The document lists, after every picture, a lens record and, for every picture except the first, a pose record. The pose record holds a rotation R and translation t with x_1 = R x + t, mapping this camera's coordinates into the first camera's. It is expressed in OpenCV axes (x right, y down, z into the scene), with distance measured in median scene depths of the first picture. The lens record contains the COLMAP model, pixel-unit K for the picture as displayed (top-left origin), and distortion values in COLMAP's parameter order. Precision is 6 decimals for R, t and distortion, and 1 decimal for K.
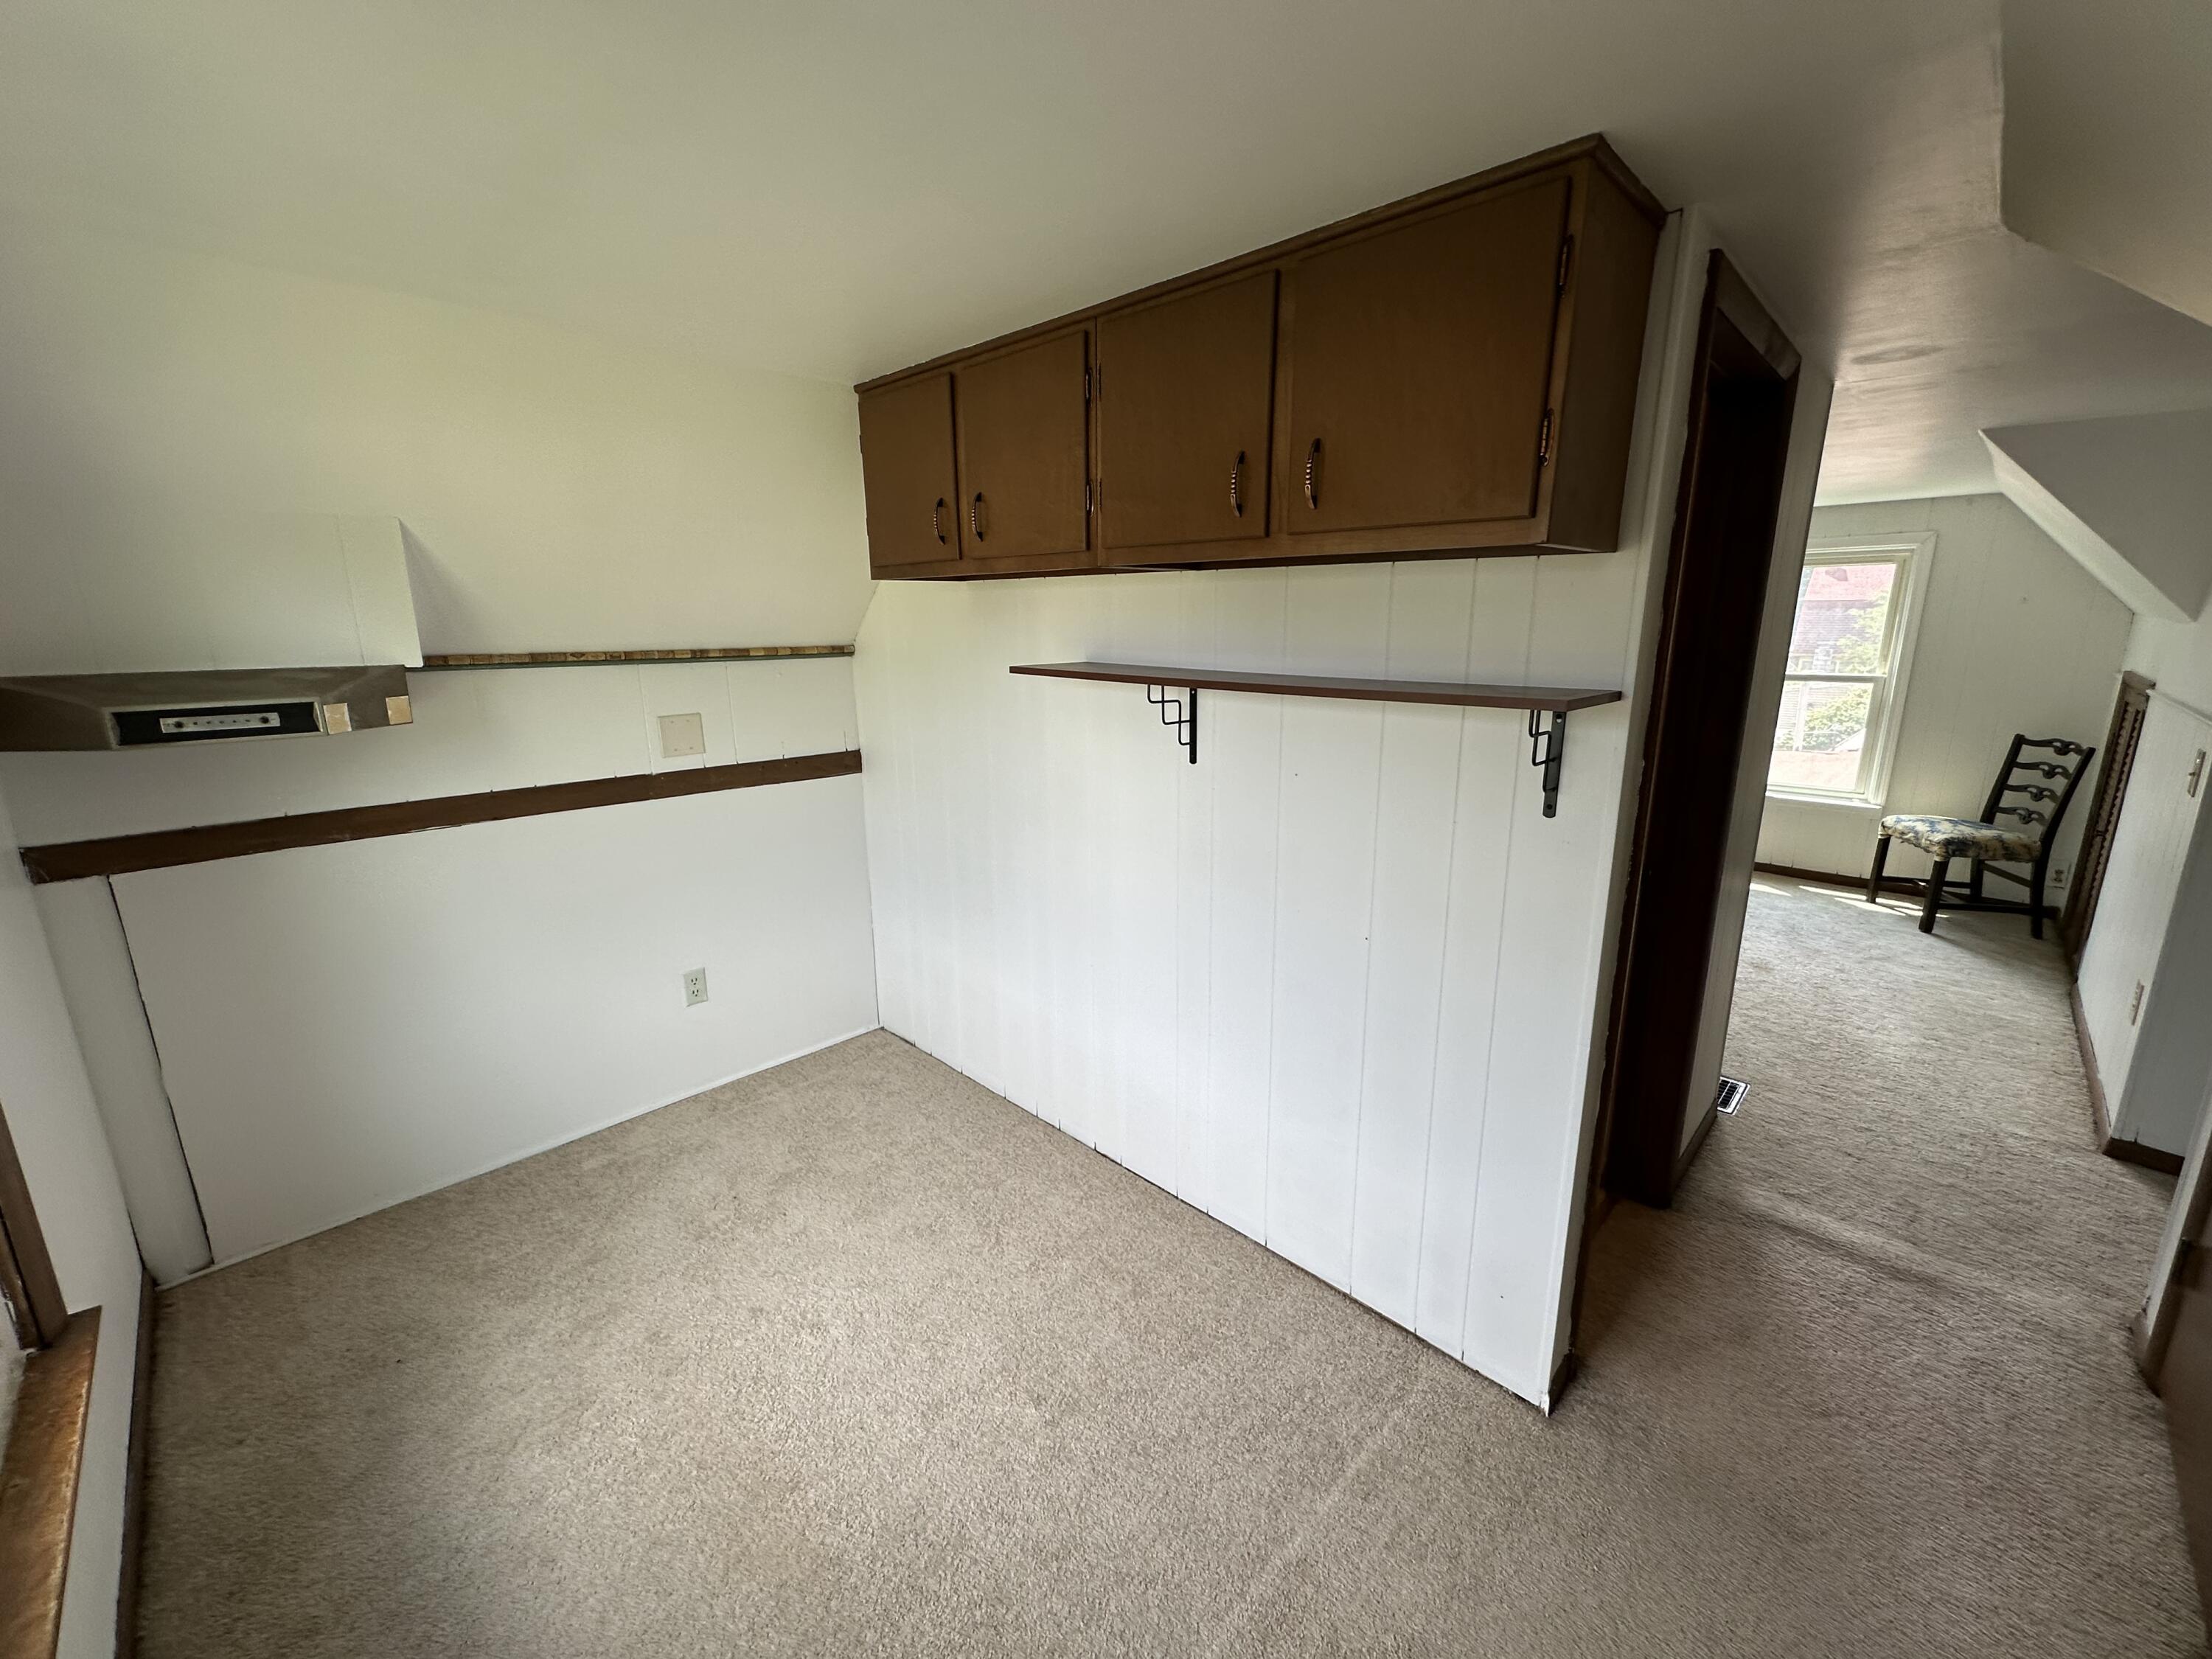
lens RADIAL K [[881.4, 0, 1108.7], [0, 881.4, 835.0], [0, 0, 1]] dist [-0.002426, 0.000521]
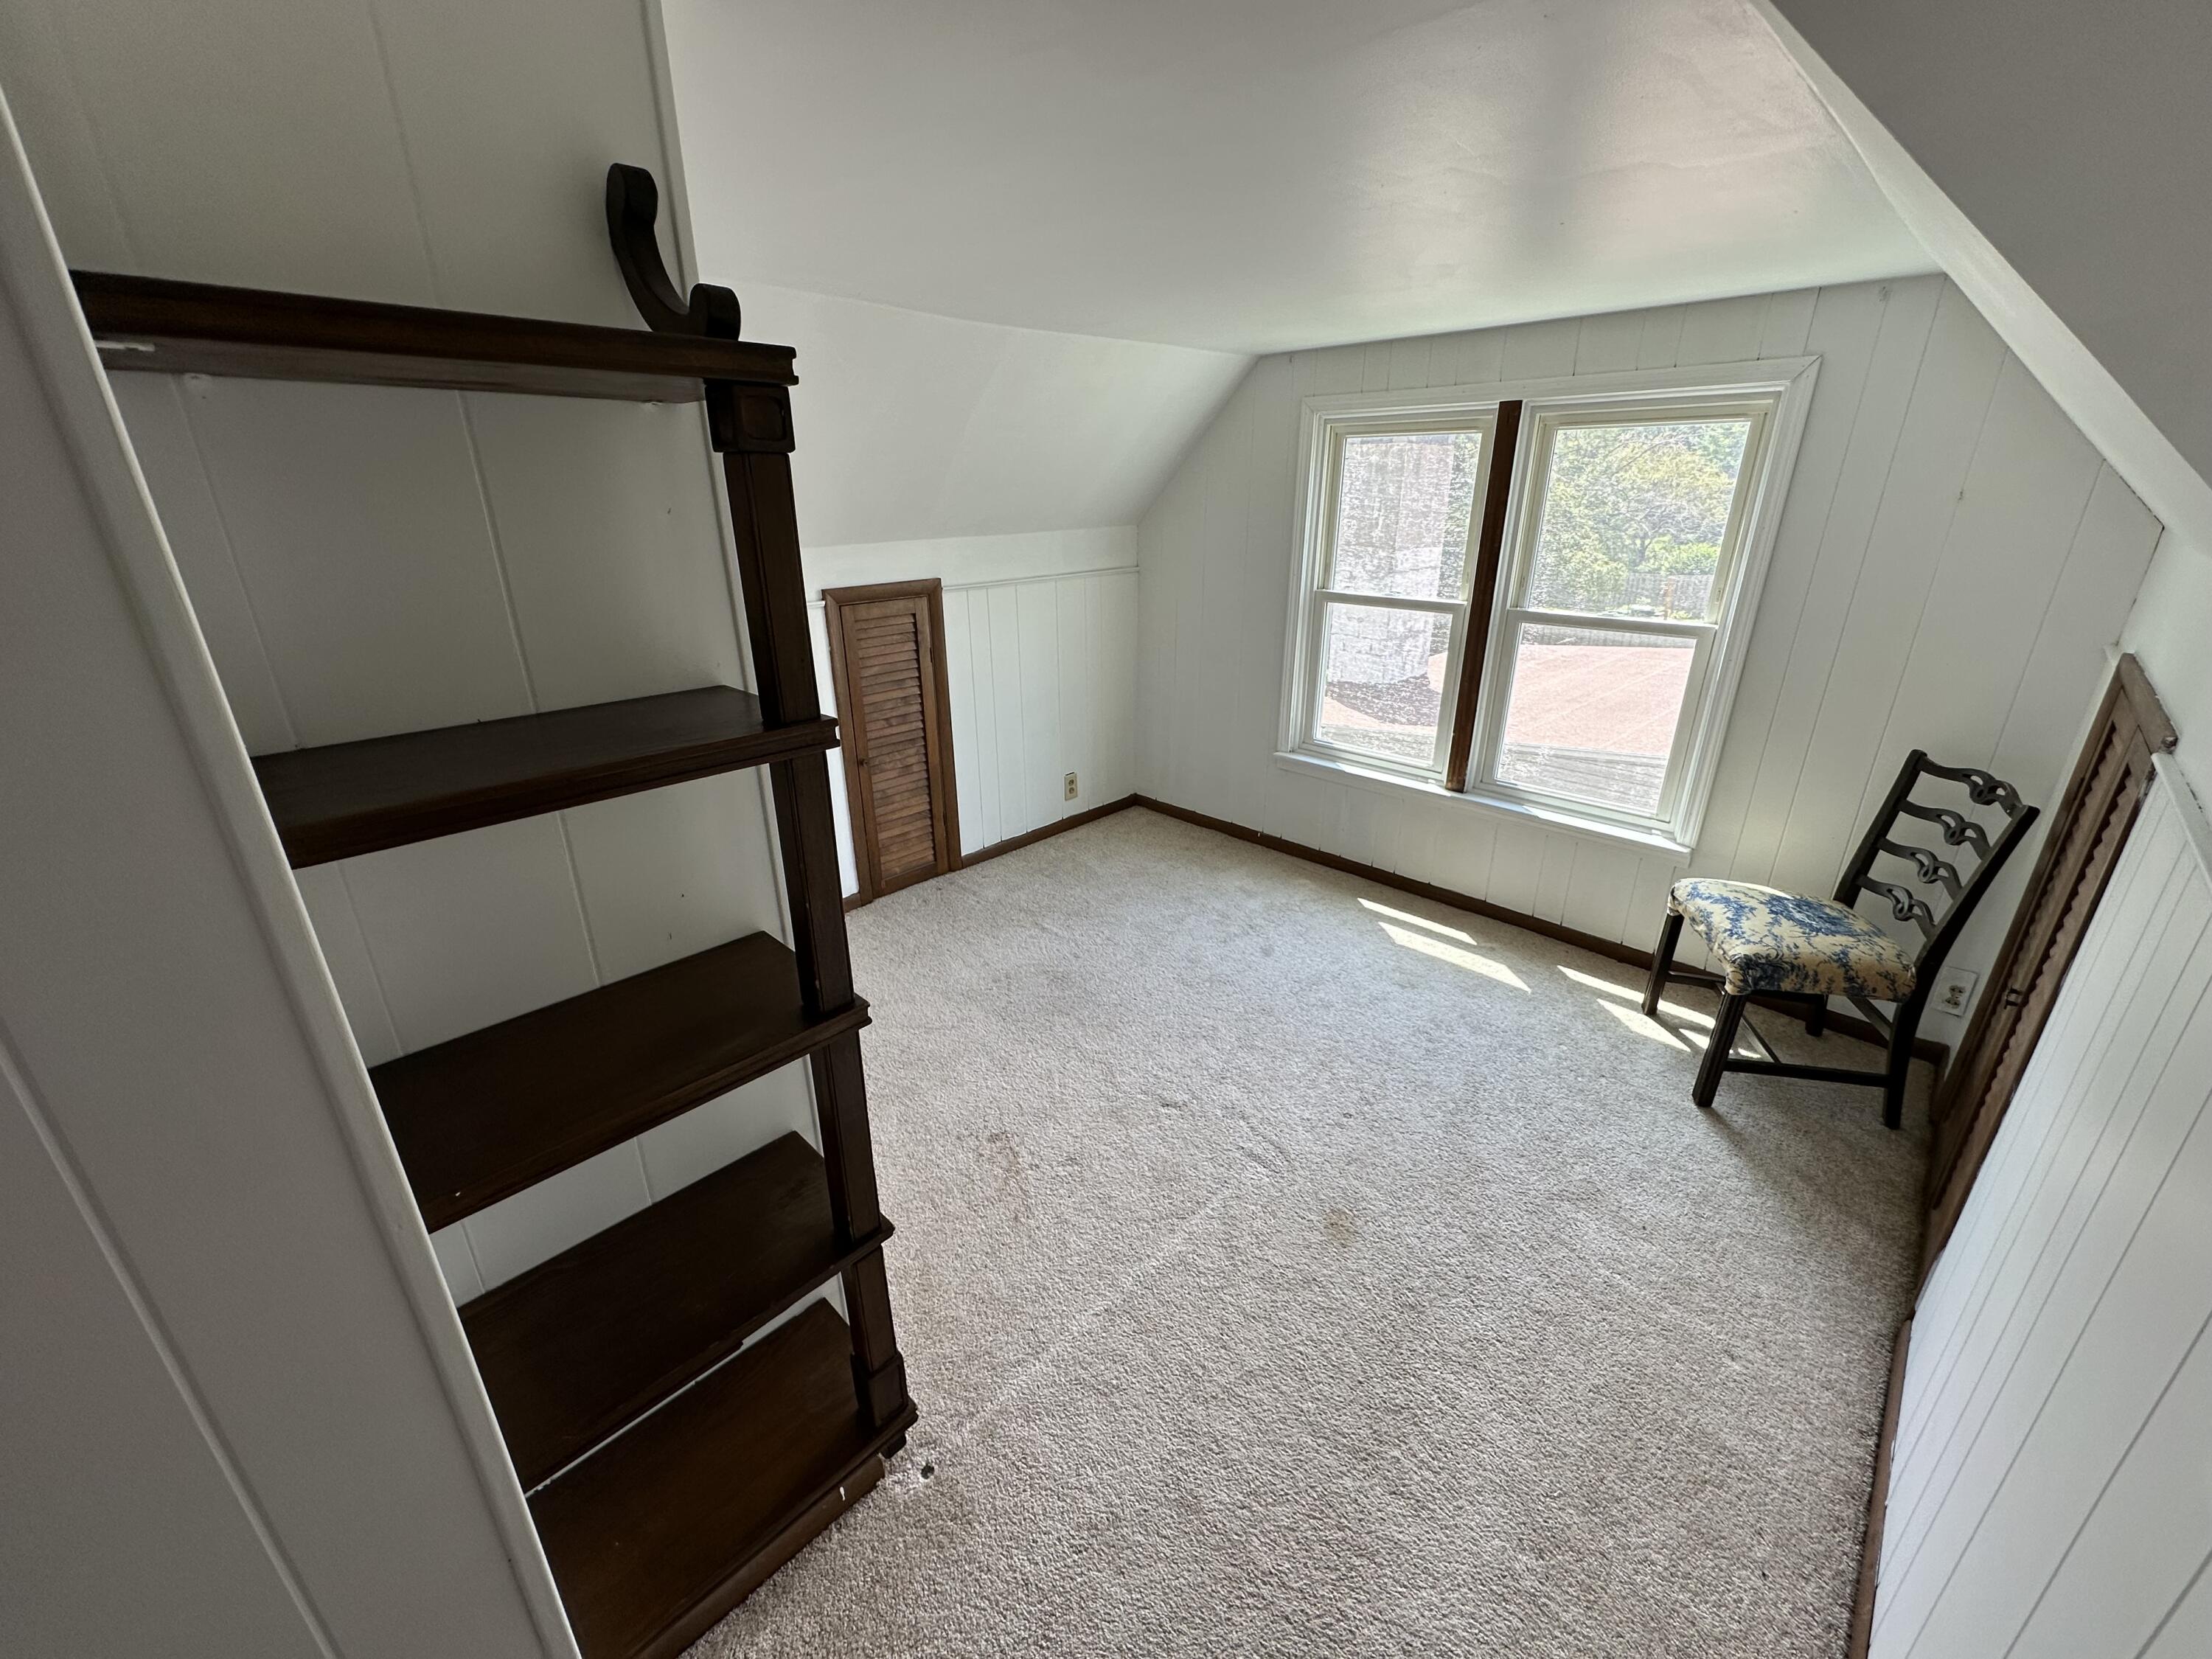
lens RADIAL K [[881.4, 0, 1113.6], [0, 881.4, 826.8], [0, 0, 1]] dist [-0.002426, 0.000521]
pose [[0.999969, 0.006152, 0.004825, 0.532925], [-0.006791, 0.989252, 0.146061, -0.145590], [-0.003875, -0.146089, 0.989264, 0.453763]]
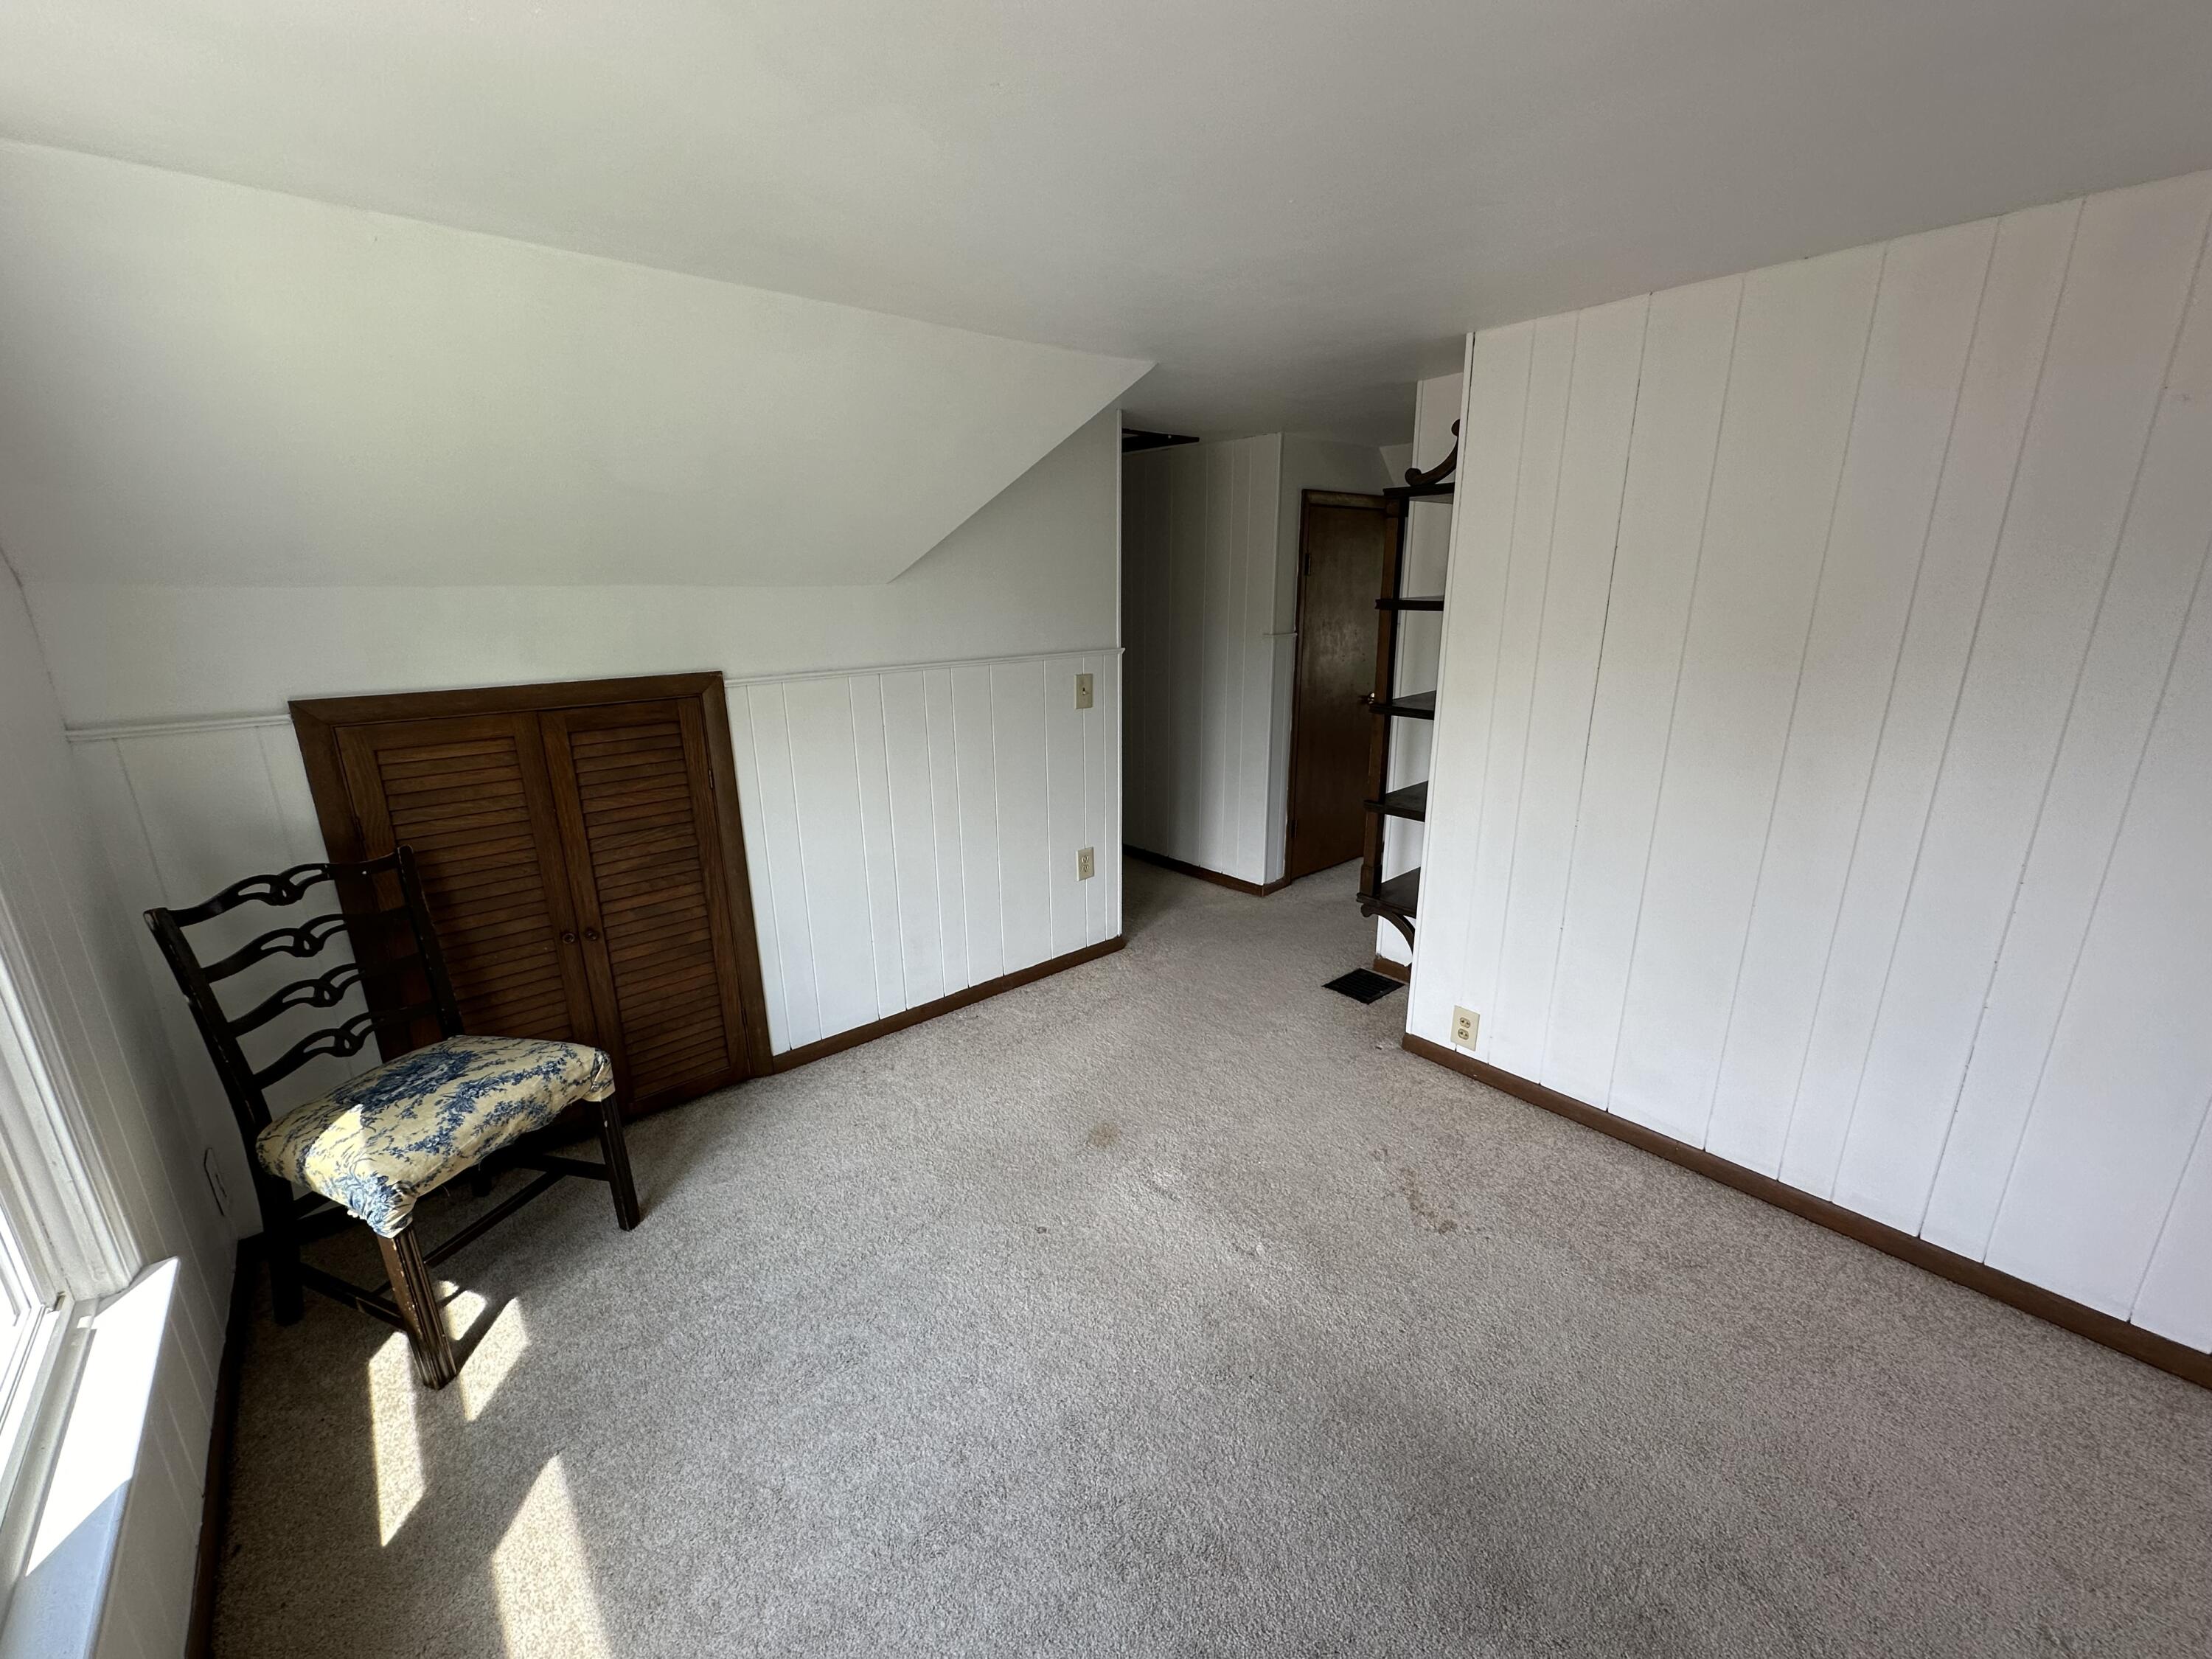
lens RADIAL K [[881.4, 0, 1108.4], [0, 881.4, 832.8], [0, 0, 1]] dist [-0.002426, 0.000521]
pose [[-0.997265, -0.002399, 0.073874, 0.608912], [0.033380, 0.877125, 0.479101, -0.310244], [-0.065947, 0.480257, -0.874645, 1.291137]]
